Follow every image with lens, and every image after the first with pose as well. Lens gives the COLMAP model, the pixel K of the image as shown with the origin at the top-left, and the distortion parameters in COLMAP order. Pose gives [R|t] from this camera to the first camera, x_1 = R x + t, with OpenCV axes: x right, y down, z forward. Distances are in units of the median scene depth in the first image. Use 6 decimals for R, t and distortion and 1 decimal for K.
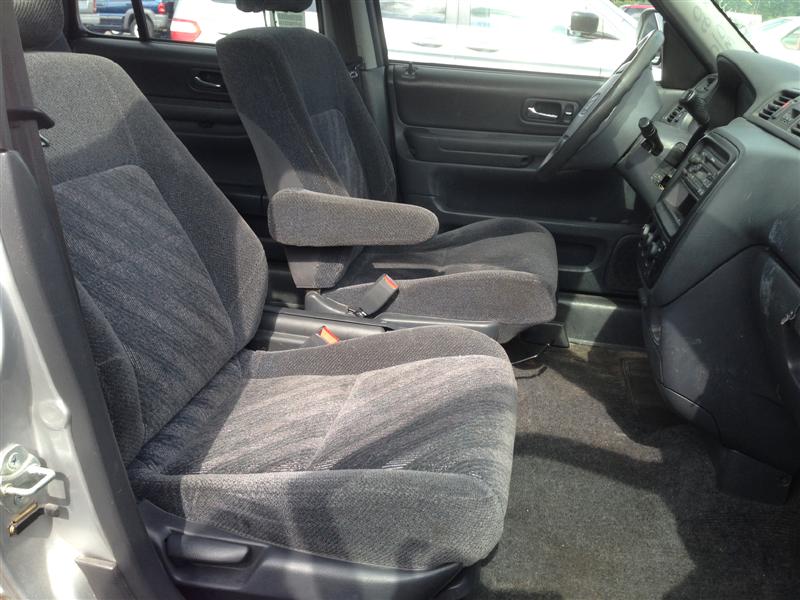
lens RADIAL K [[709.4, 0, 400.0], [0, 709.4, 300.0], [0, 0, 1]] dist [0.107658, -0.153572]
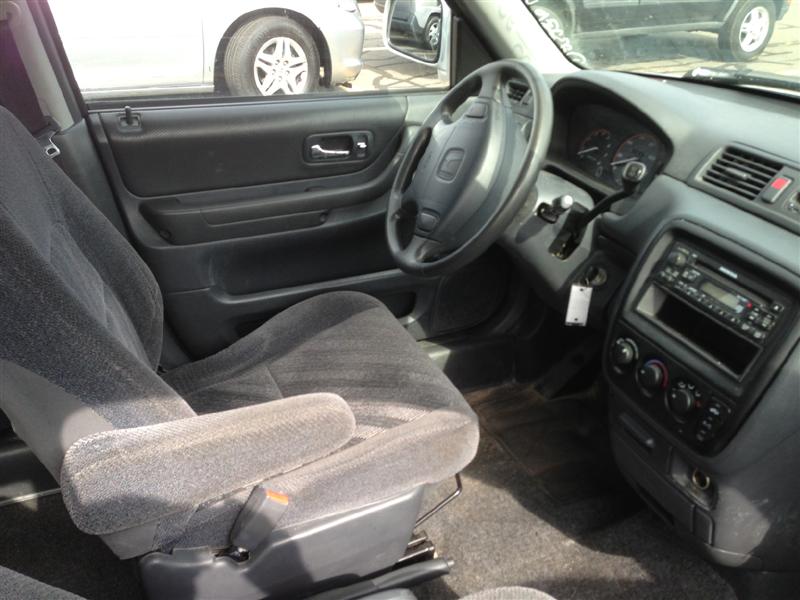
lens RADIAL K [[707.7, 0, 396.0], [0, 707.7, 309.8], [0, 0, 1]] dist [0.071086, 0.004665]
pose [[0.829030, -0.300661, 0.471500, -0.147028], [0.224665, 0.951200, 0.211526, -0.244514], [-0.512089, -0.069432, 0.856122, 0.315349]]
